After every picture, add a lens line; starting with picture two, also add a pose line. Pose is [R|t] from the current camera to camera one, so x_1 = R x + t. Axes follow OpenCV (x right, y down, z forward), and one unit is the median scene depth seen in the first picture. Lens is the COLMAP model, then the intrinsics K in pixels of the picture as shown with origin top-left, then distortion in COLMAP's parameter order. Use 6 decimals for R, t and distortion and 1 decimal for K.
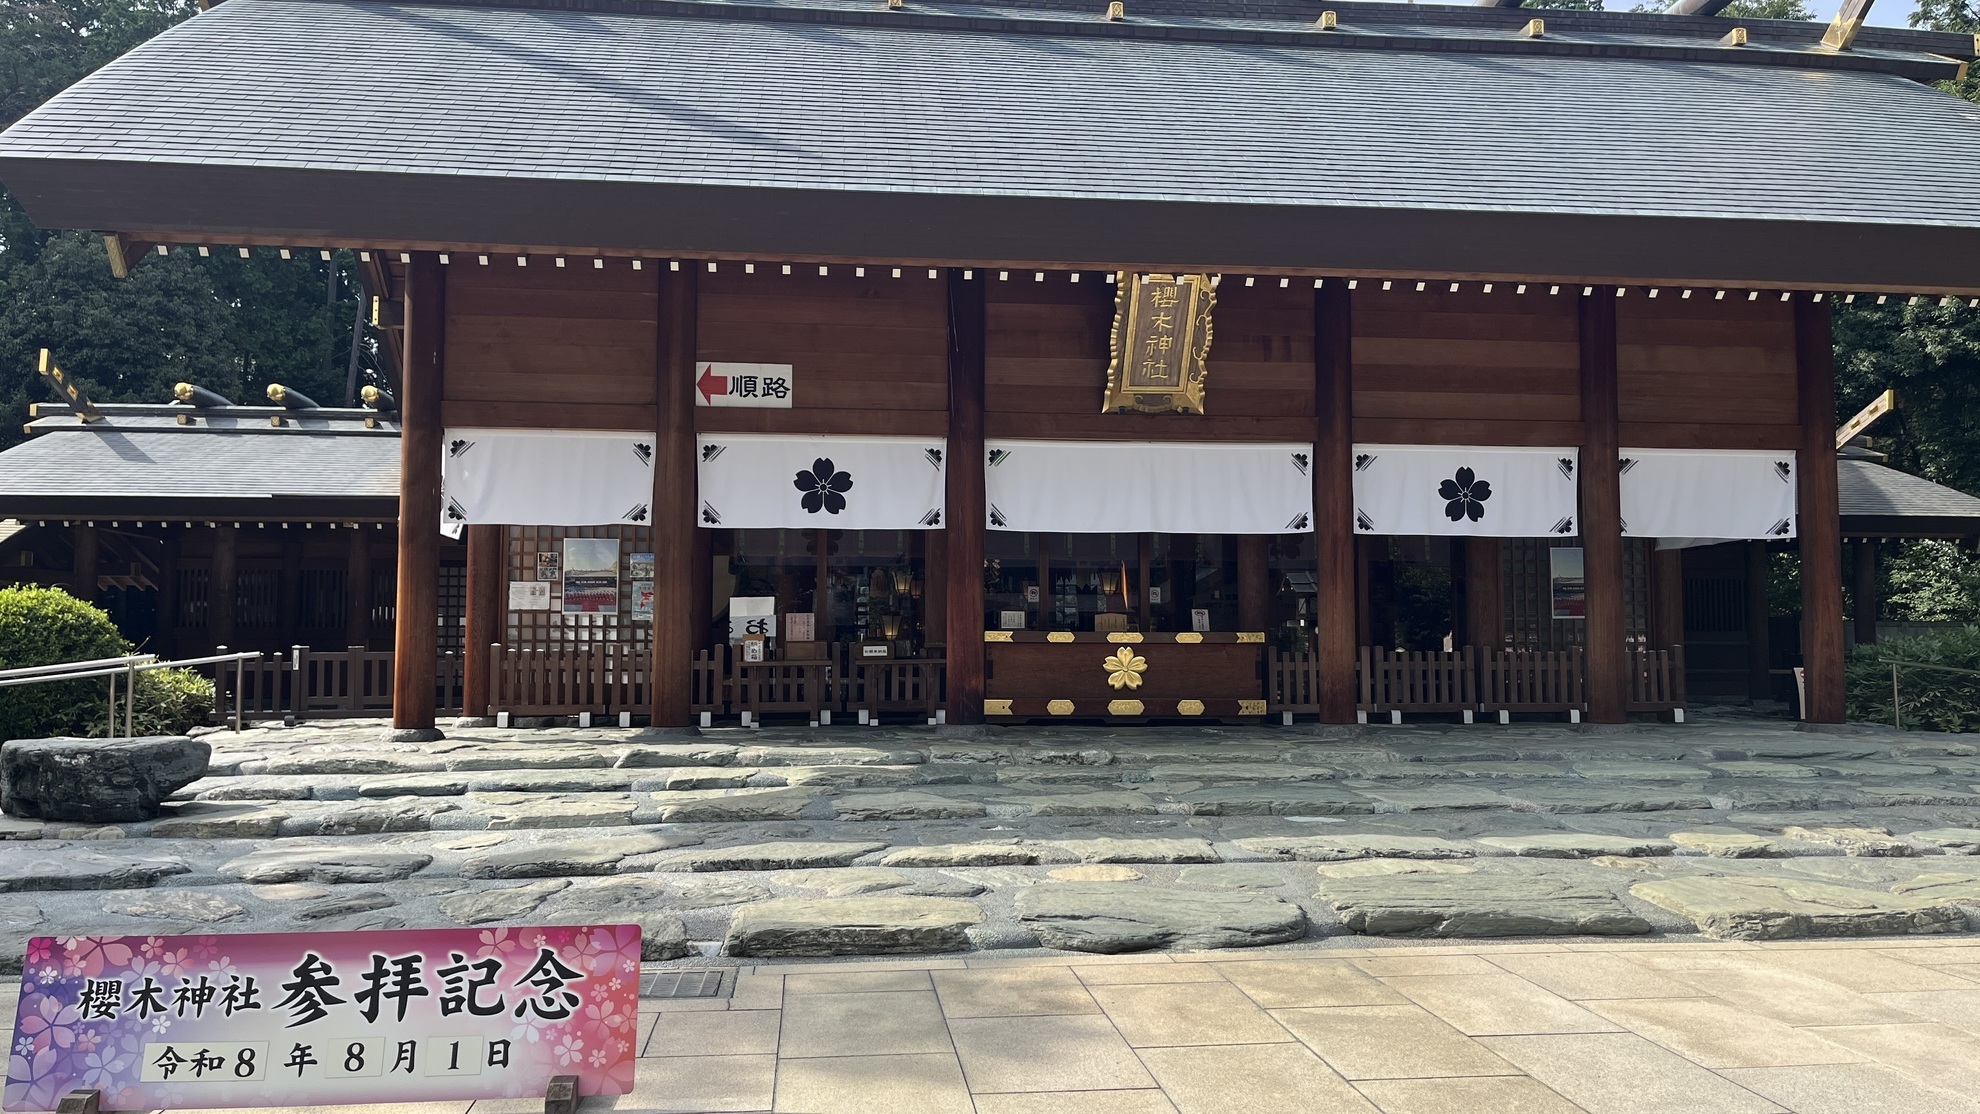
lens RADIAL K [[1469.7, 0, 994.0], [0, 1469.7, 543.9], [0, 0, 1]] dist [-0.005171, -0.041052]
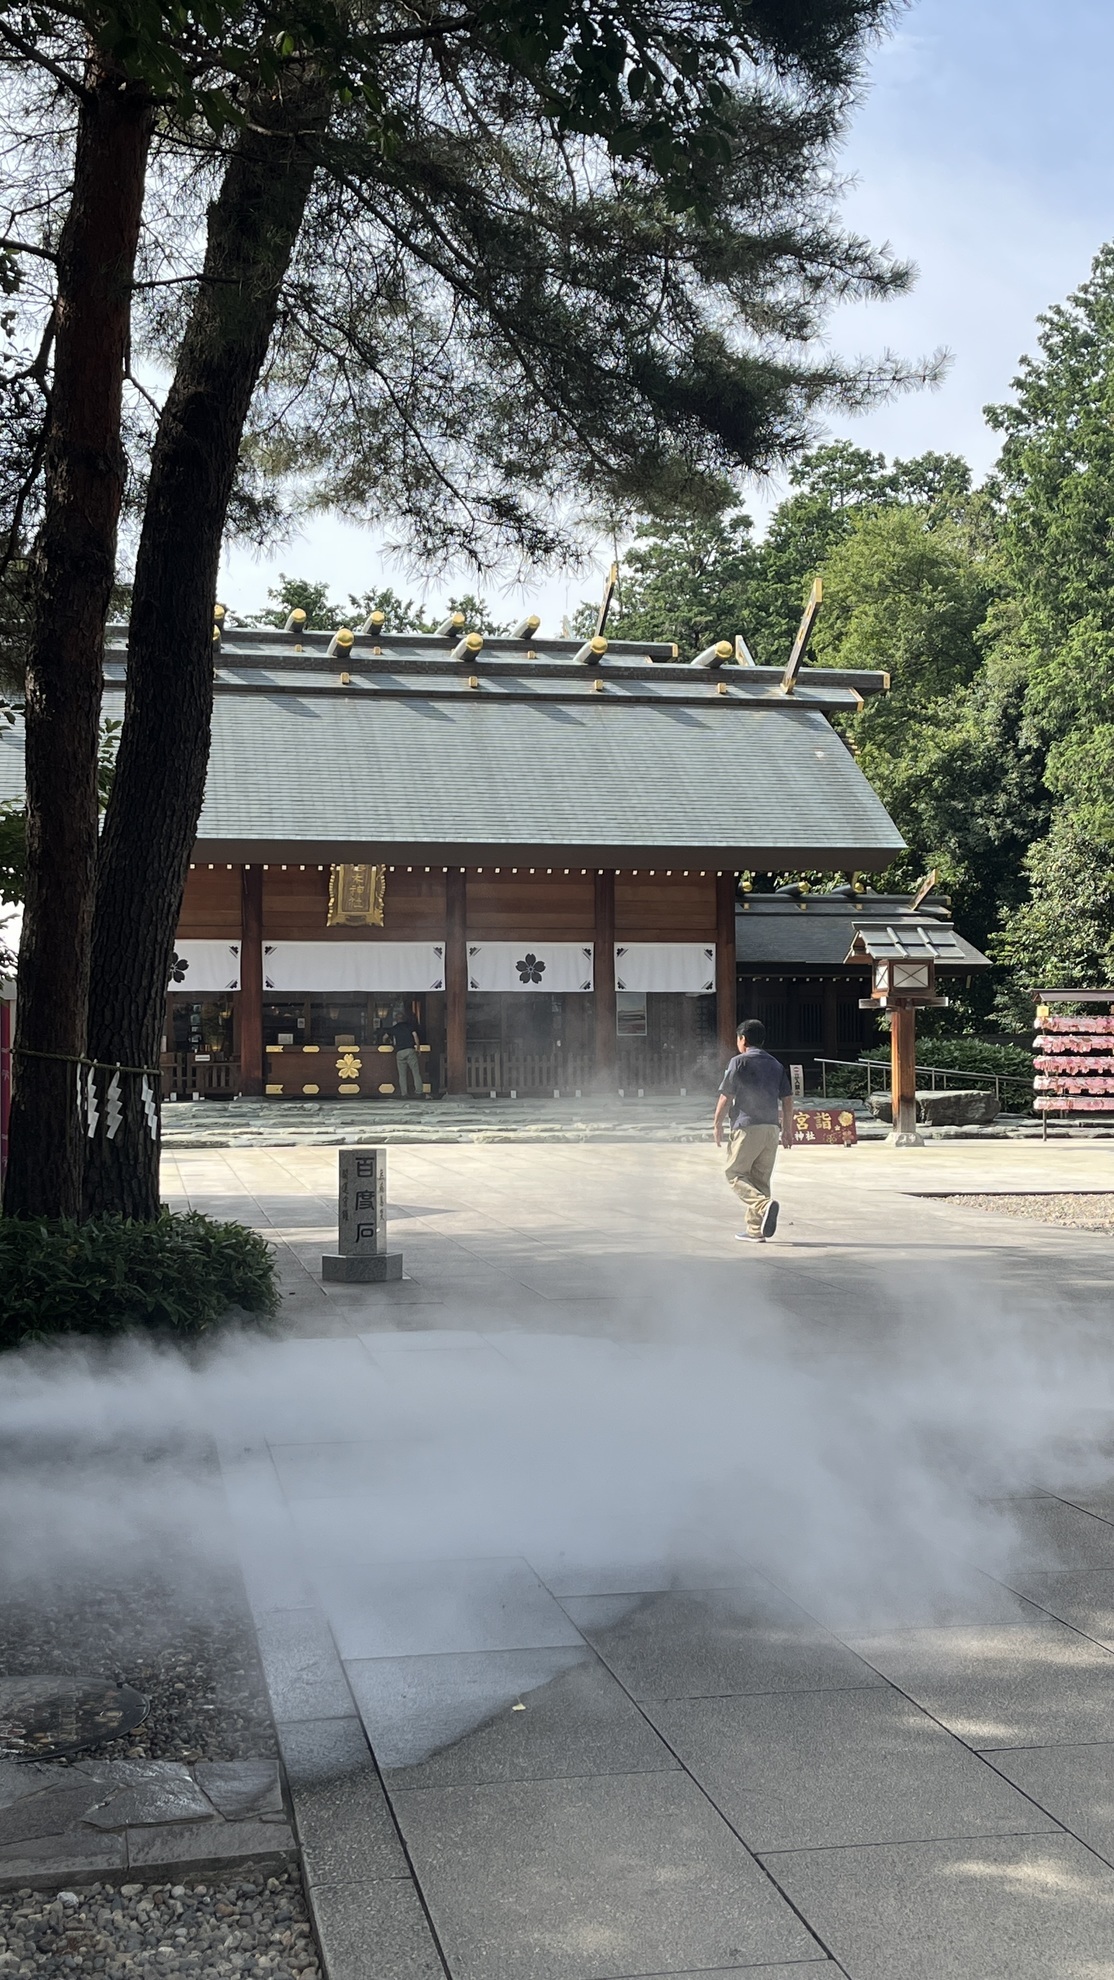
lens RADIAL K [[2062.3, 0, 561.4], [0, 2062.3, 990.8], [0, 0, 1]] dist [0.077952, 0.000000]
pose [[0.996188, -0.005023, 0.087092, 0.136370], [0.002056, 0.999415, 0.034125, -0.093640], [-0.087212, -0.033816, 0.995616, -1.546025]]
